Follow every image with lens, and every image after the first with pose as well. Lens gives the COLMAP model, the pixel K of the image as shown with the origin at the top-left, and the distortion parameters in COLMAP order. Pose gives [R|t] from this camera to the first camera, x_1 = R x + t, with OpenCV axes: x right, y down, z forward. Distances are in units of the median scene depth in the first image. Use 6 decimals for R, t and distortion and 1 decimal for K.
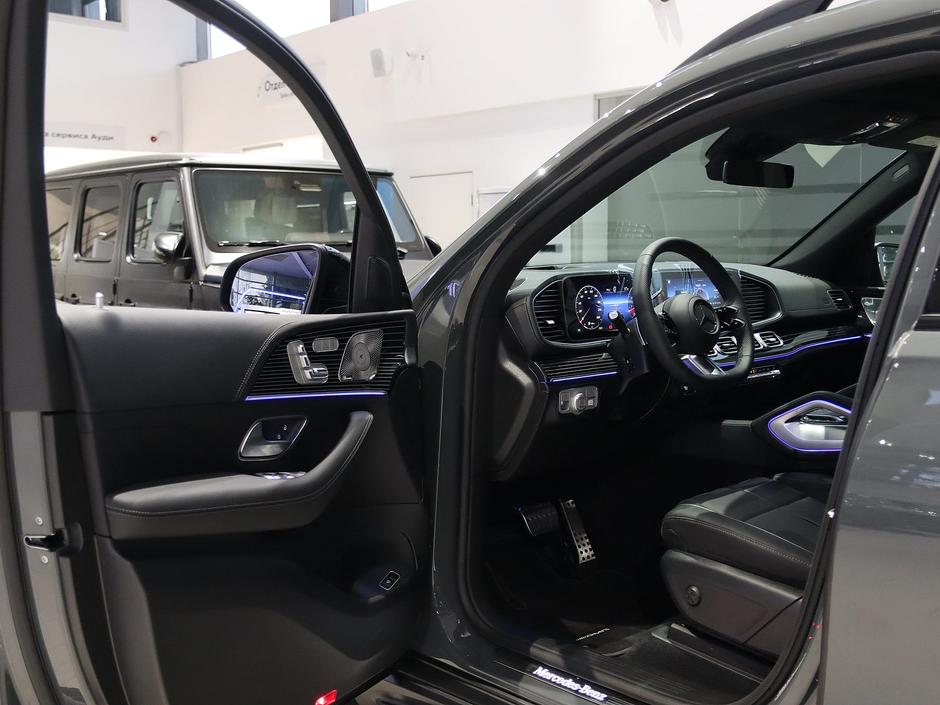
lens RADIAL K [[1112.2, 0, 470.0], [0, 1112.2, 352.5], [0, 0, 1]] dist [-0.004906, 0.017480]
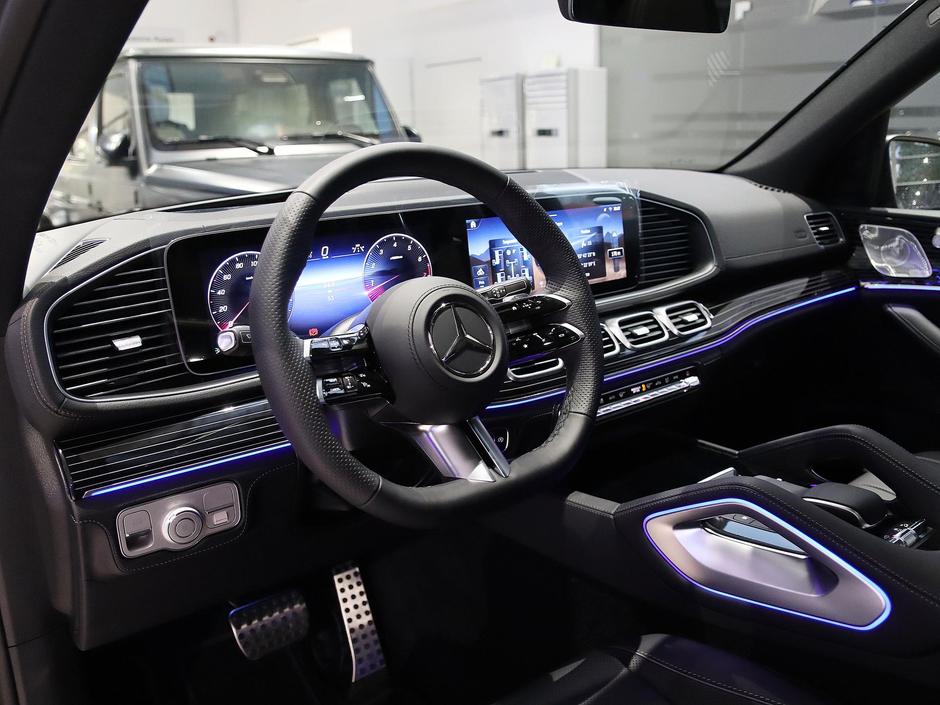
lens RADIAL K [[841.3, 0, 470.0], [0, 841.3, 352.5], [0, 0, 1]] dist [-0.150921, 0.186128]
pose [[0.994098, 0.009172, -0.108097, 0.205113], [0.009235, 0.985649, 0.168557, -0.065721], [0.108091, -0.168561, 0.979747, 0.568940]]
